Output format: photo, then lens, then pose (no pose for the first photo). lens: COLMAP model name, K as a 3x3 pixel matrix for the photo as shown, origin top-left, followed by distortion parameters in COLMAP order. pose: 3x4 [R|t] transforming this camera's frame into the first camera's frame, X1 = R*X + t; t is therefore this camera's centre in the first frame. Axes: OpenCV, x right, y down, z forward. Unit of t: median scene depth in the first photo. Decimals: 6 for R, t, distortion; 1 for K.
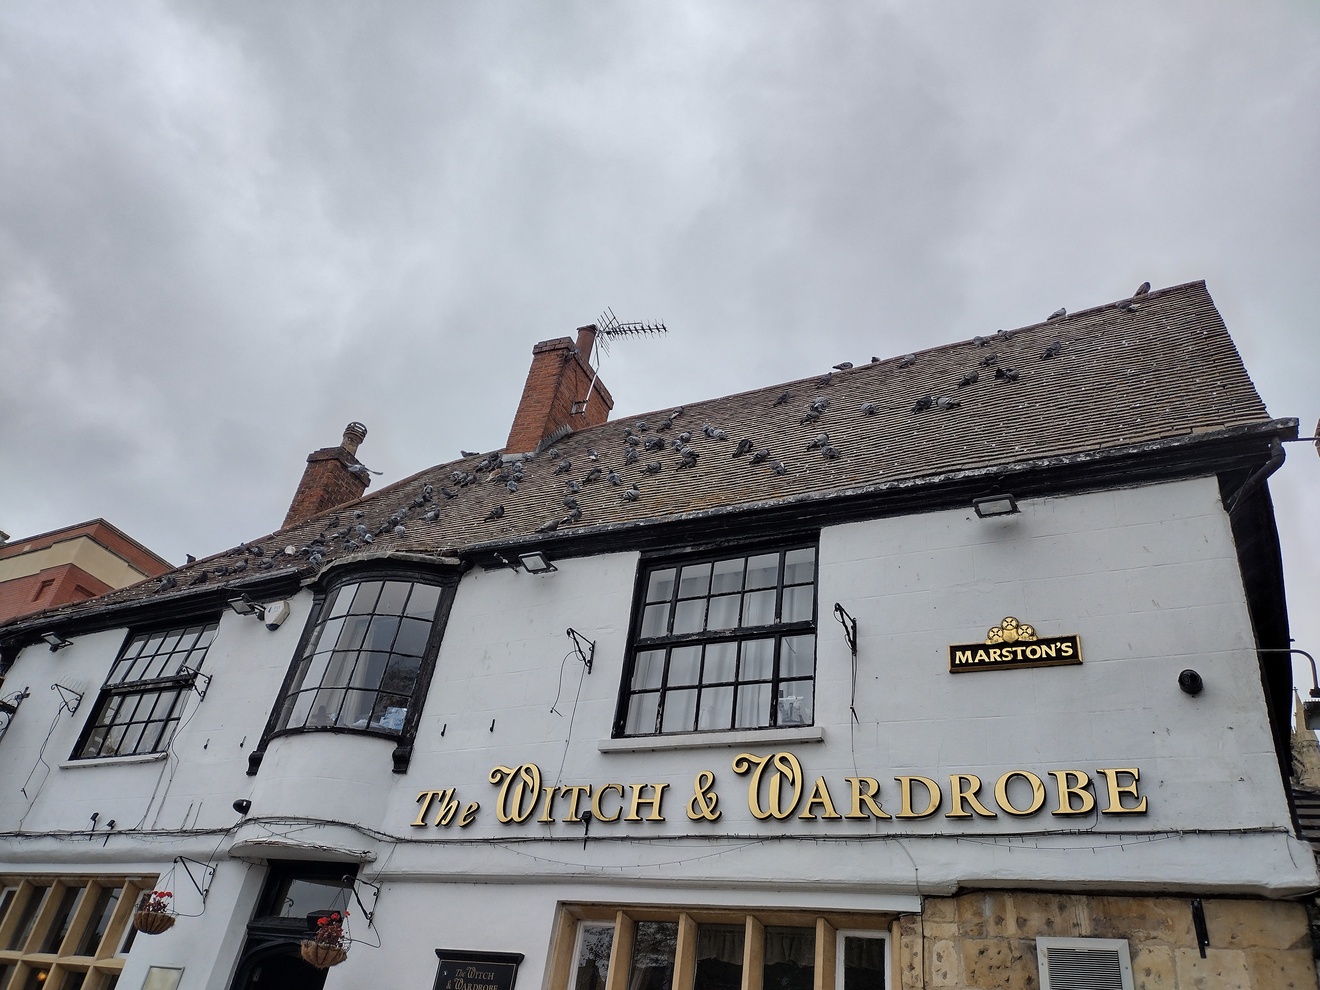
lens RADIAL K [[984.1, 0, 658.8], [0, 984.1, 475.9], [0, 0, 1]] dist [0.081151, -0.124015]
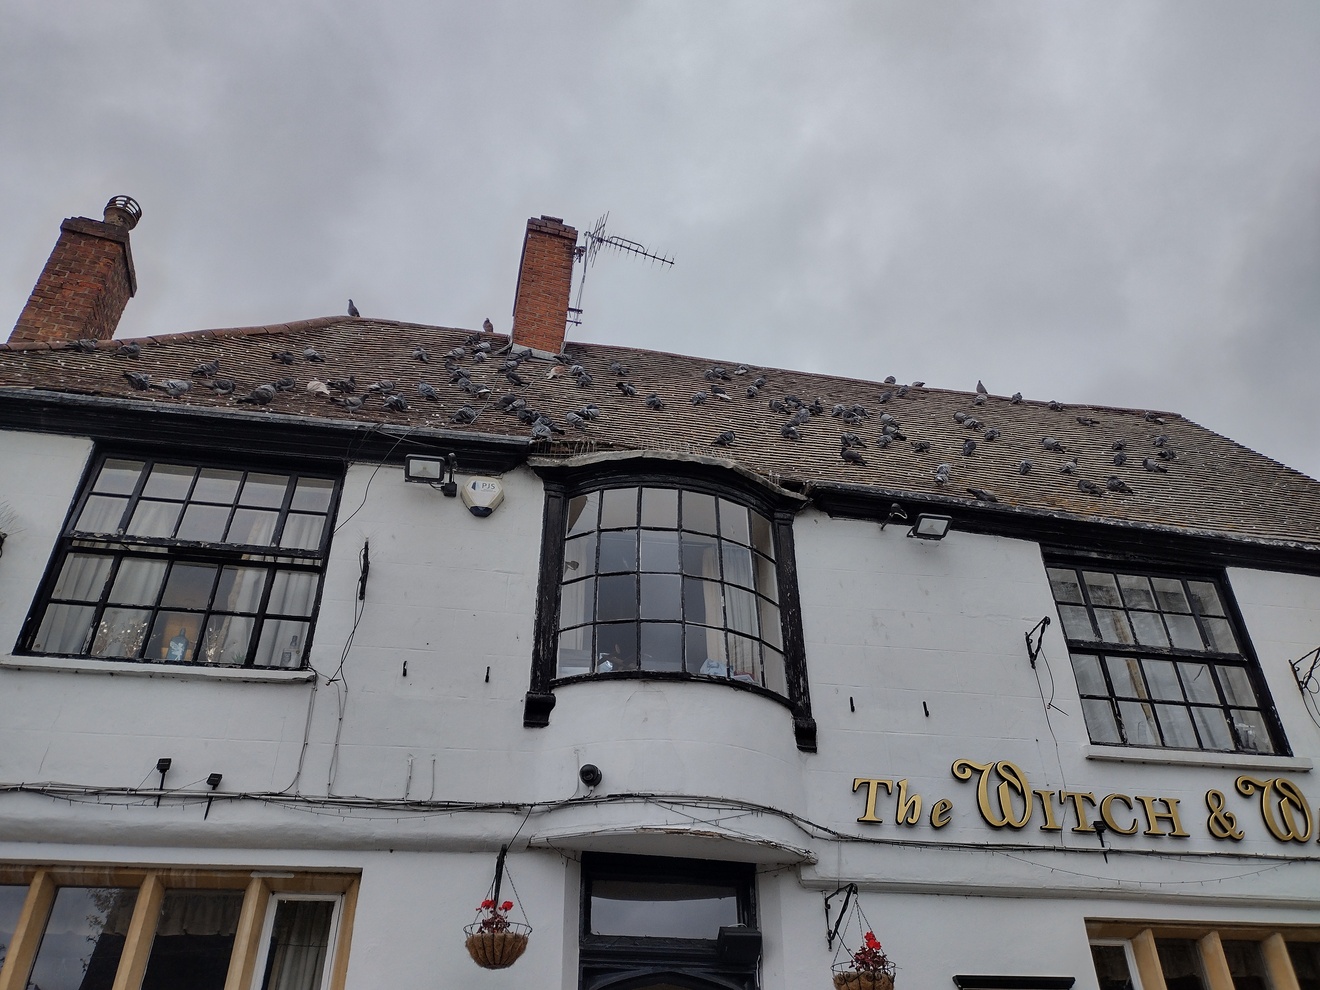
lens RADIAL K [[1011.5, 0, 660.0], [0, 1011.5, 495.0], [0, 0, 1]] dist [0.016325, -0.013599]
pose [[0.760544, 0.240346, 0.603163, -0.897607], [-0.263957, 0.963186, -0.050975, 0.179944], [-0.593210, -0.120440, 0.795987, 0.471097]]
